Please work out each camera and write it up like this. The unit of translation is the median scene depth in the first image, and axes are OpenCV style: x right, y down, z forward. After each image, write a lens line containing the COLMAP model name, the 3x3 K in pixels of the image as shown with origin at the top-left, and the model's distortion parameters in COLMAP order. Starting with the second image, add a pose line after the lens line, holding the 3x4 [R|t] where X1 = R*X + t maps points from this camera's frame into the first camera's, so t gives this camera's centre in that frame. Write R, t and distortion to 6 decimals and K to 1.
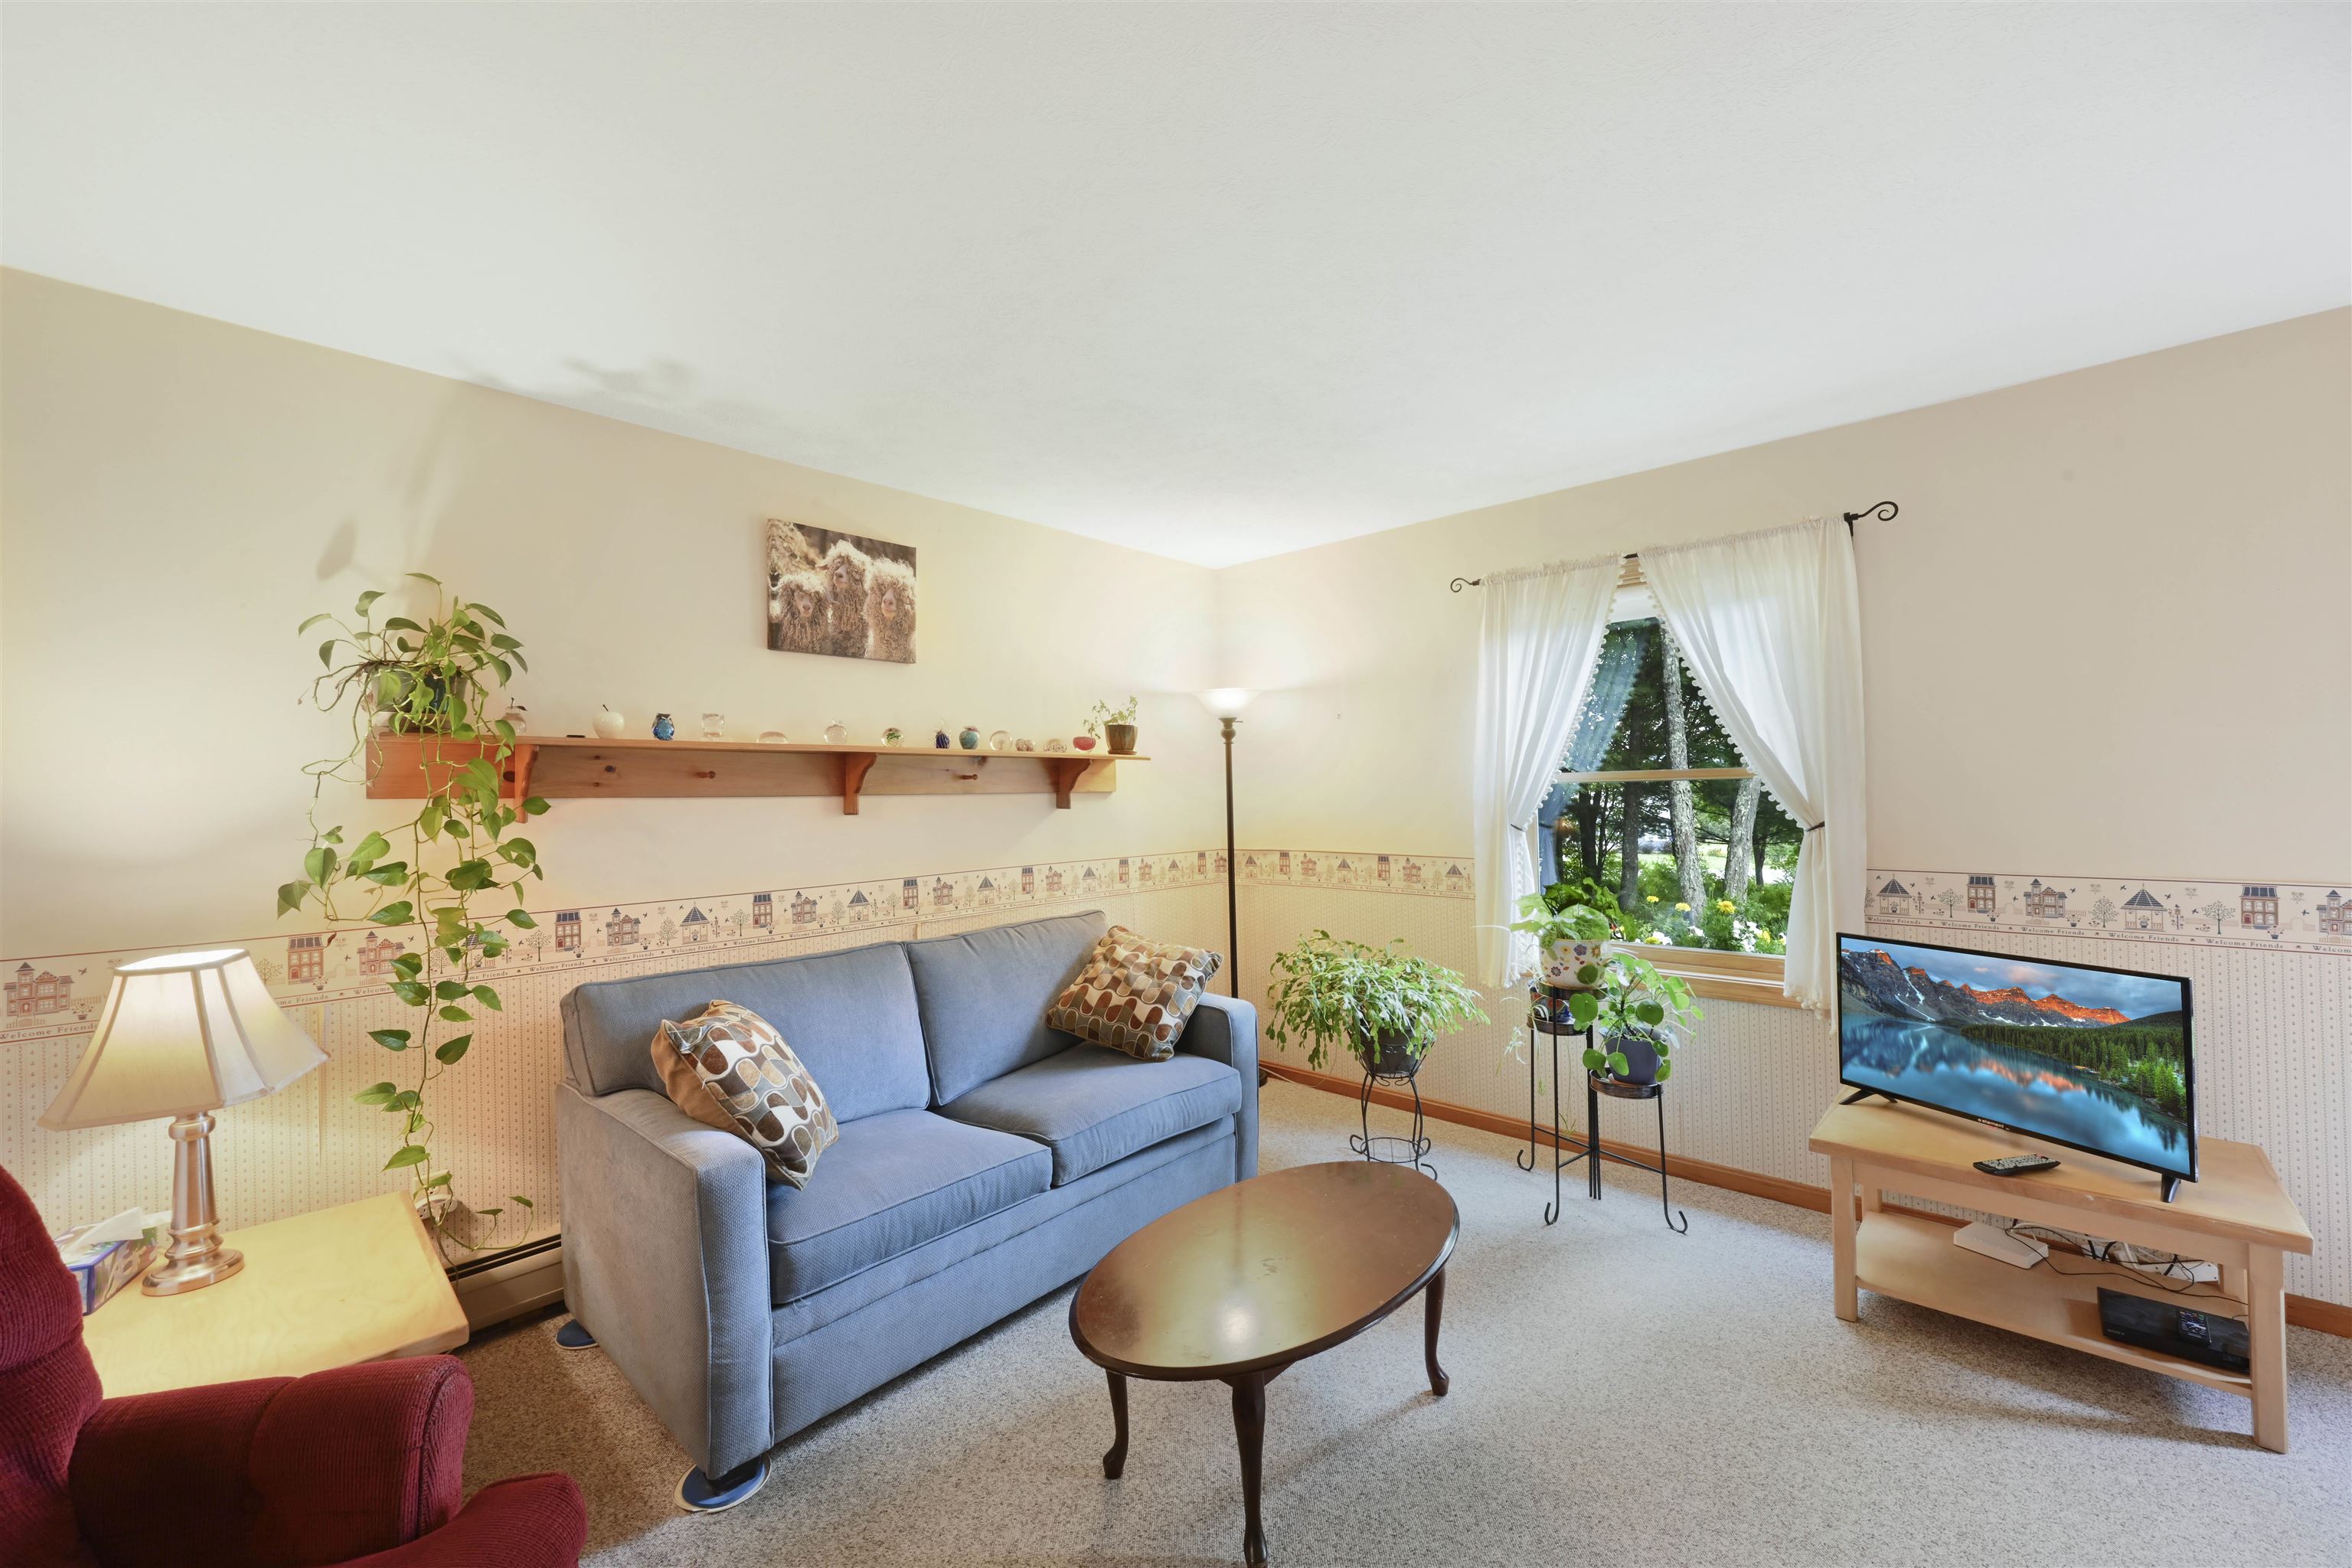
lens RADIAL K [[927.2, 0, 1173.5], [0, 927.2, 780.7], [0, 0, 1]] dist [-0.000890, -0.000225]
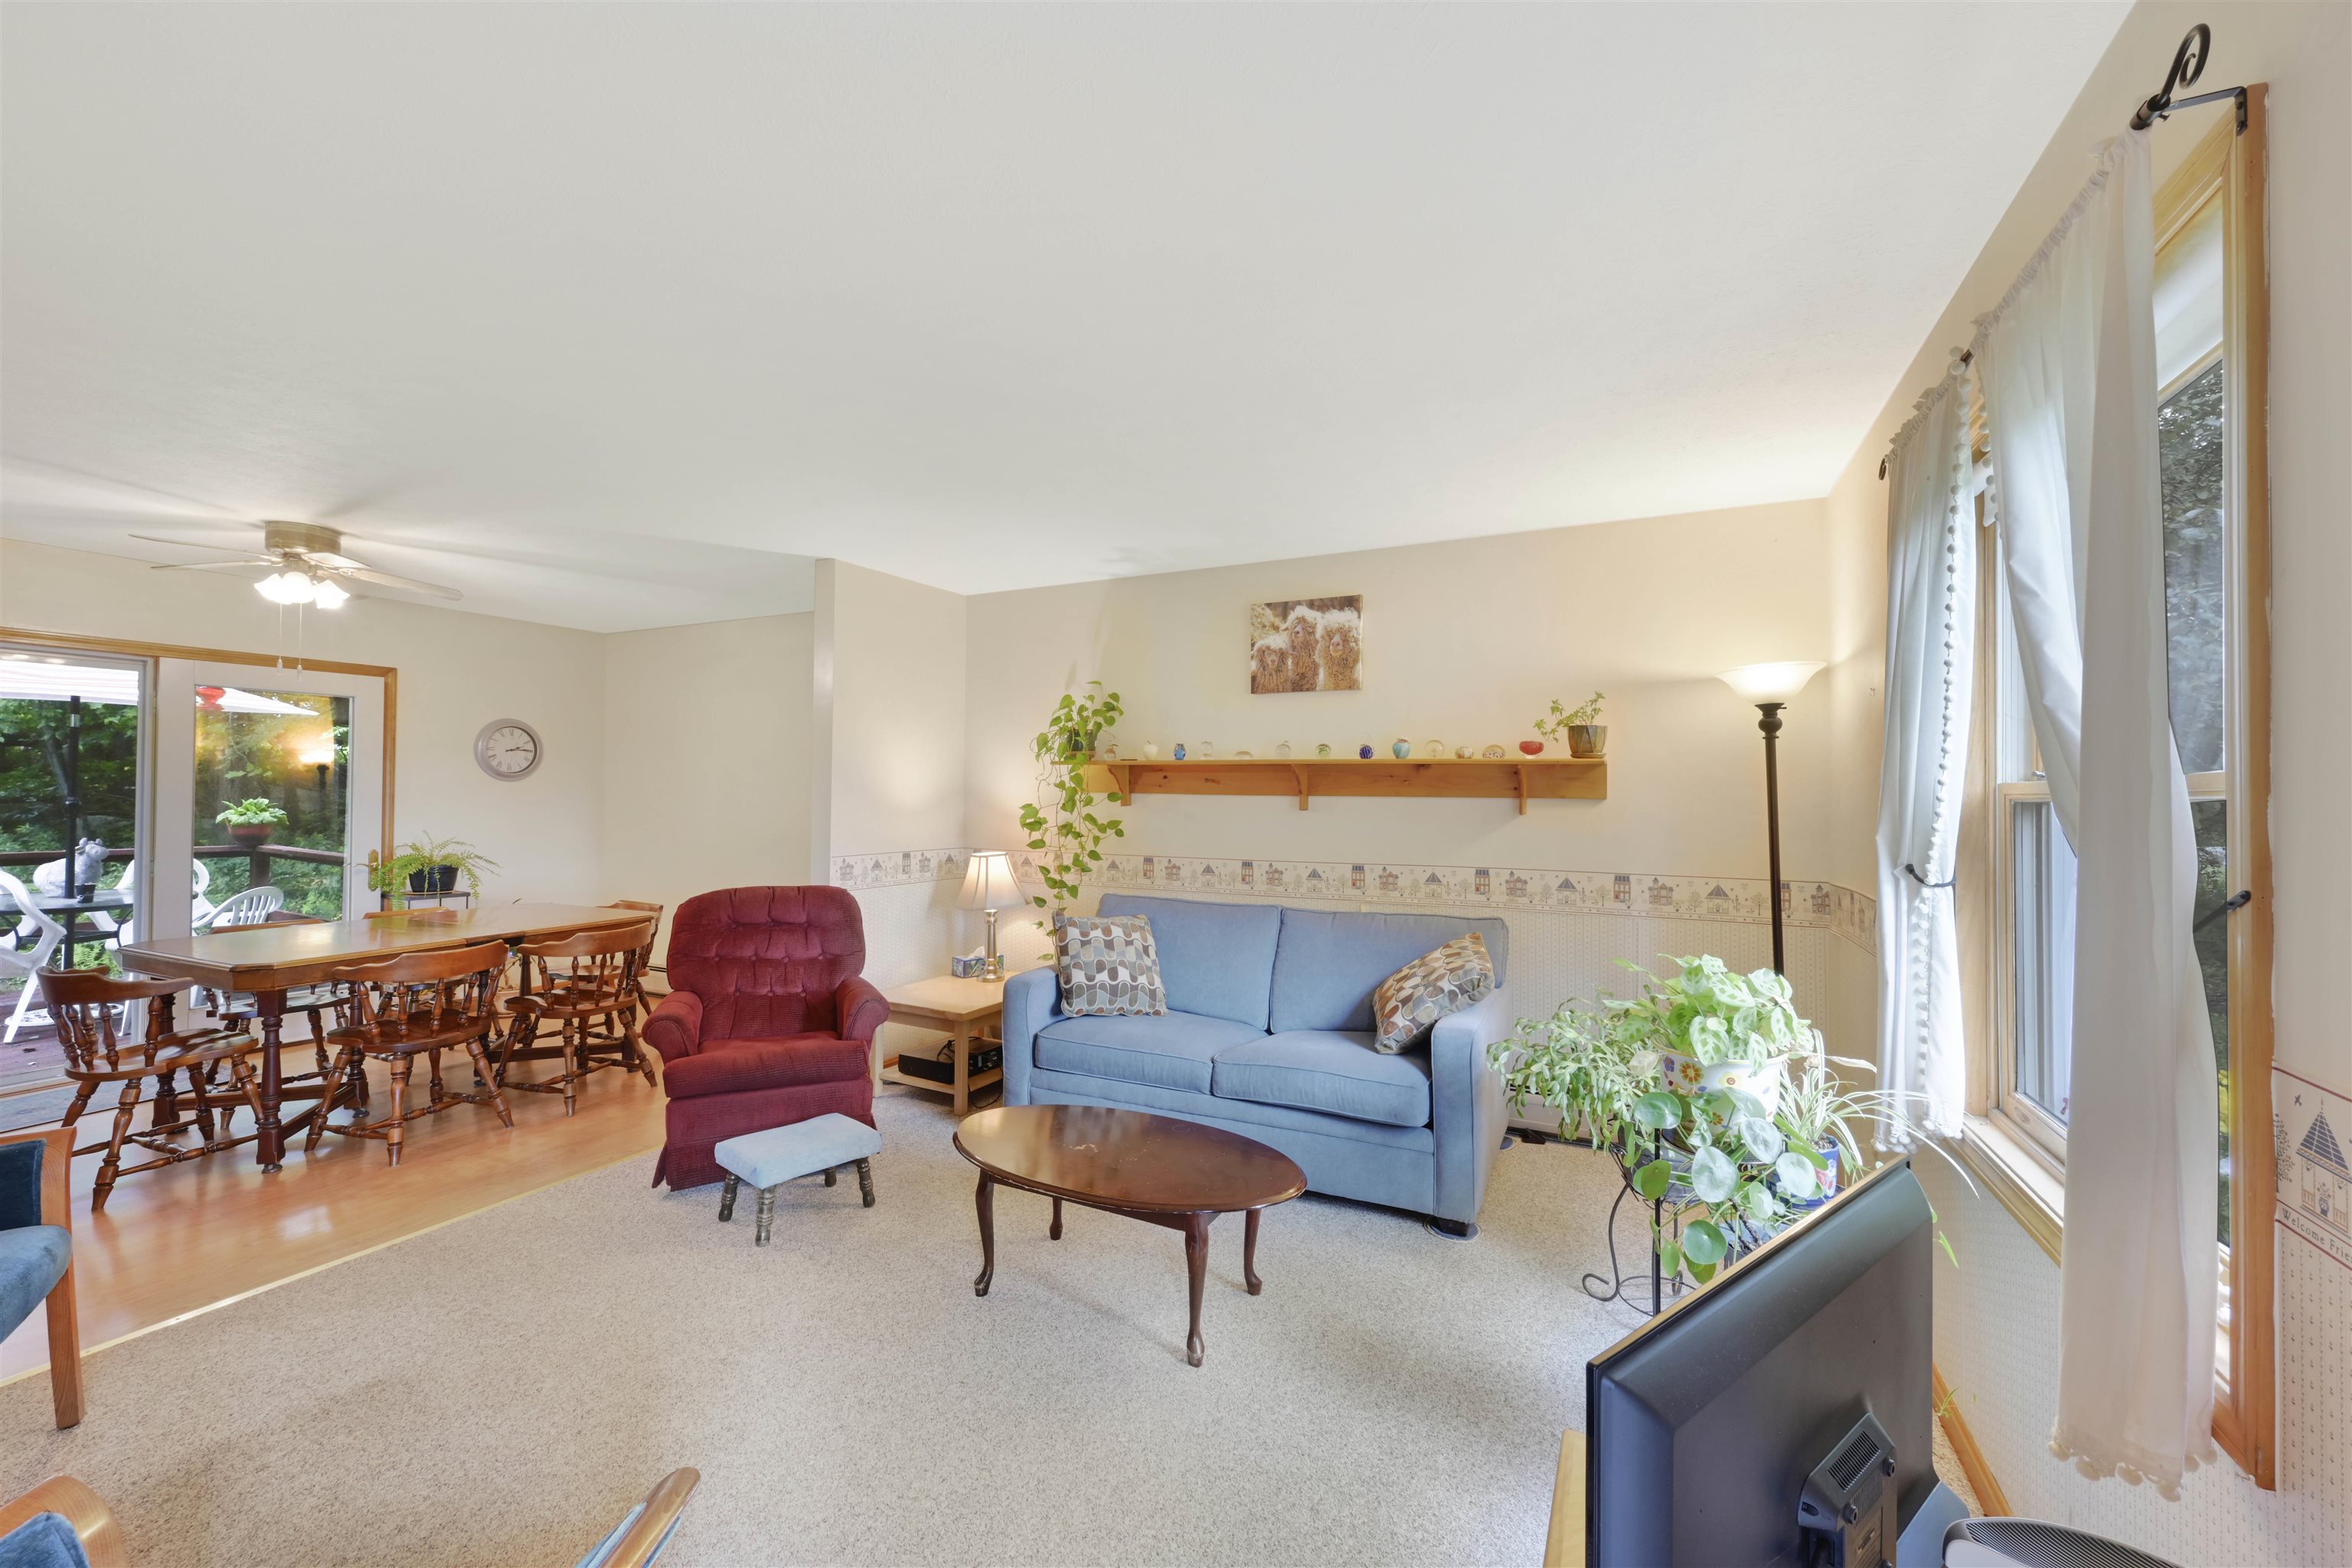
lens RADIAL K [[927.2, 0, 1172.5], [0, 927.2, 781.7], [0, 0, 1]] dist [-0.000890, -0.000225]
pose [[0.283250, 0.019817, -0.958841, 0.881451], [0.011008, 0.999653, 0.023913, -0.038299], [0.958983, -0.017328, 0.282934, 0.438657]]
